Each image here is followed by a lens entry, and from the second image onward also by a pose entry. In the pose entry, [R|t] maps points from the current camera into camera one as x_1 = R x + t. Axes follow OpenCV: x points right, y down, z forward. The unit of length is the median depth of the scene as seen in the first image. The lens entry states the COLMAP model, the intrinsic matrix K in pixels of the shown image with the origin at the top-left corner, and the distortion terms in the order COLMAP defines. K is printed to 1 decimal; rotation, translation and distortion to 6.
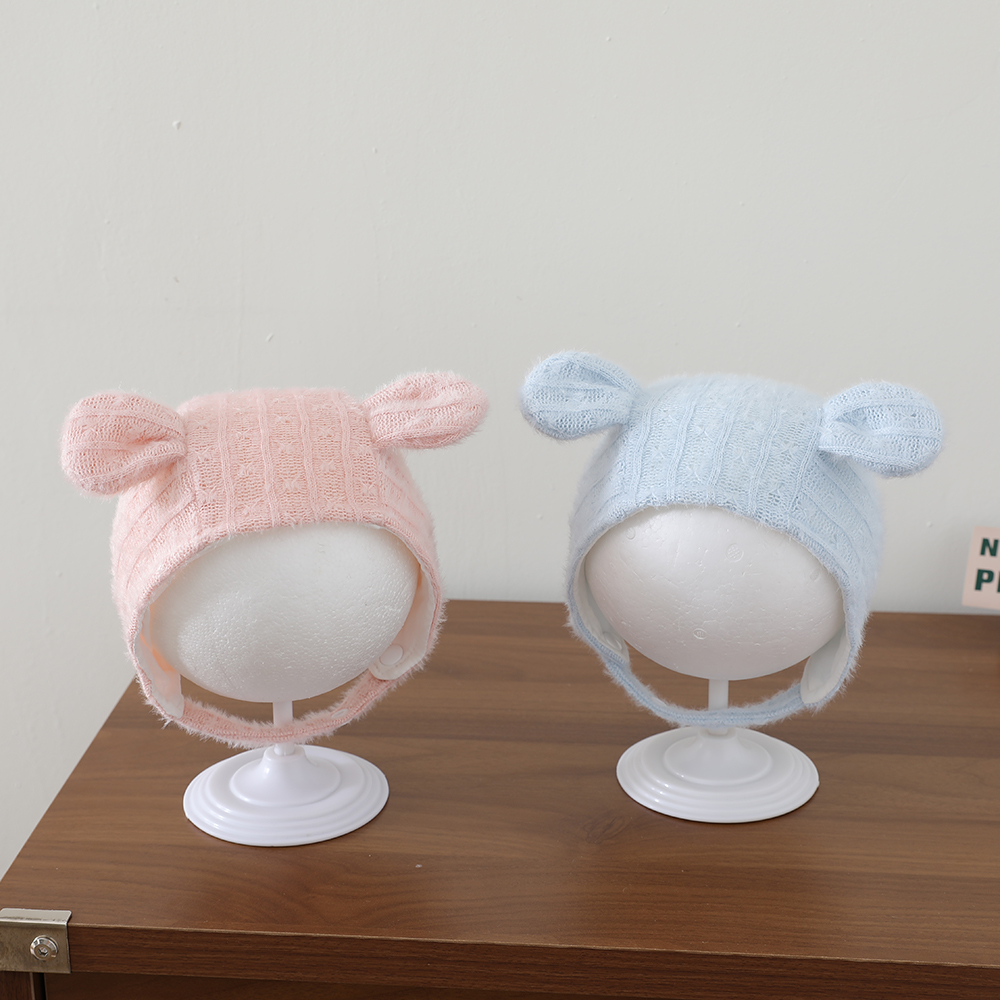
lens RADIAL K [[1928.8, 0, 497.9], [0, 1928.8, 504.7], [0, 0, 1]] dist [0.045119, 0.000000]
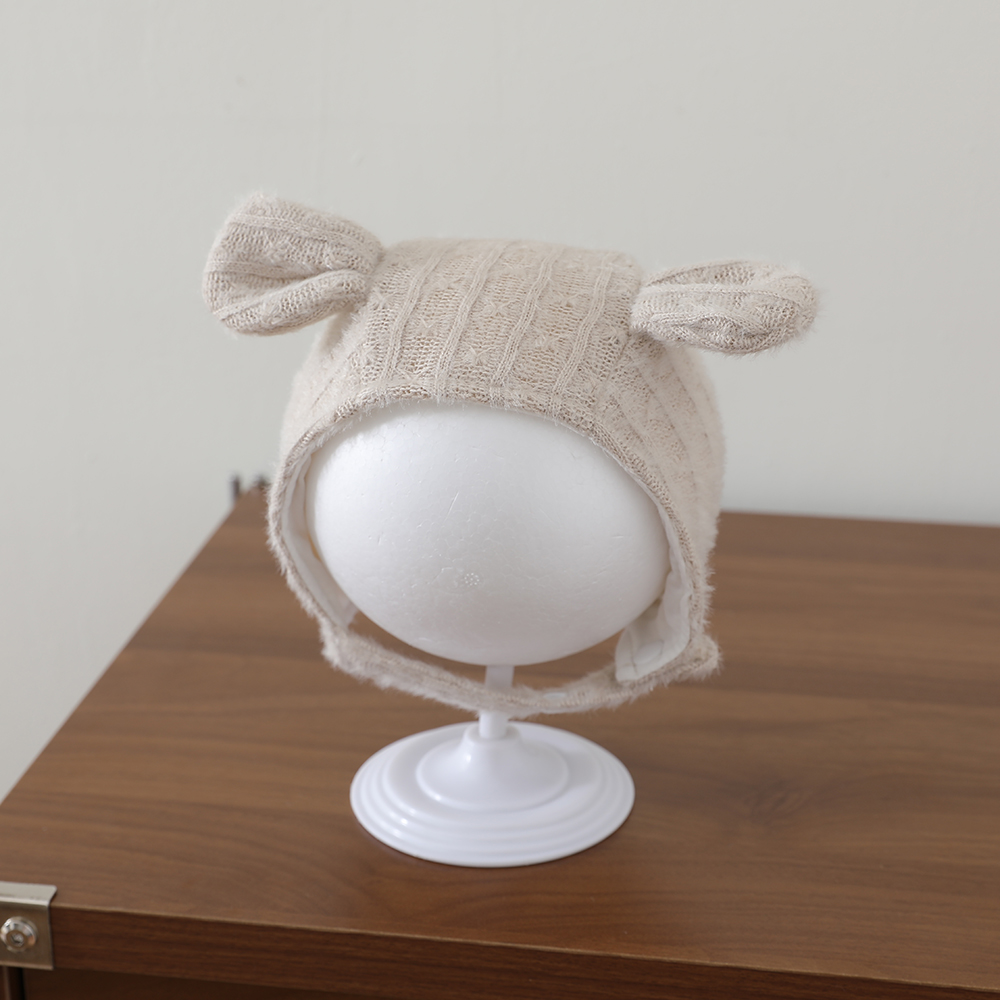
lens RADIAL K [[2142.1, 0, 499.5], [0, 2142.1, 493.8], [0, 0, 1]] dist [0.050437, 0.000000]
pose [[0.997313, 0.028533, -0.067473, 0.002203], [-0.026504, 0.999175, 0.030785, 0.027434], [0.068296, -0.028914, 0.997246, 0.184004]]
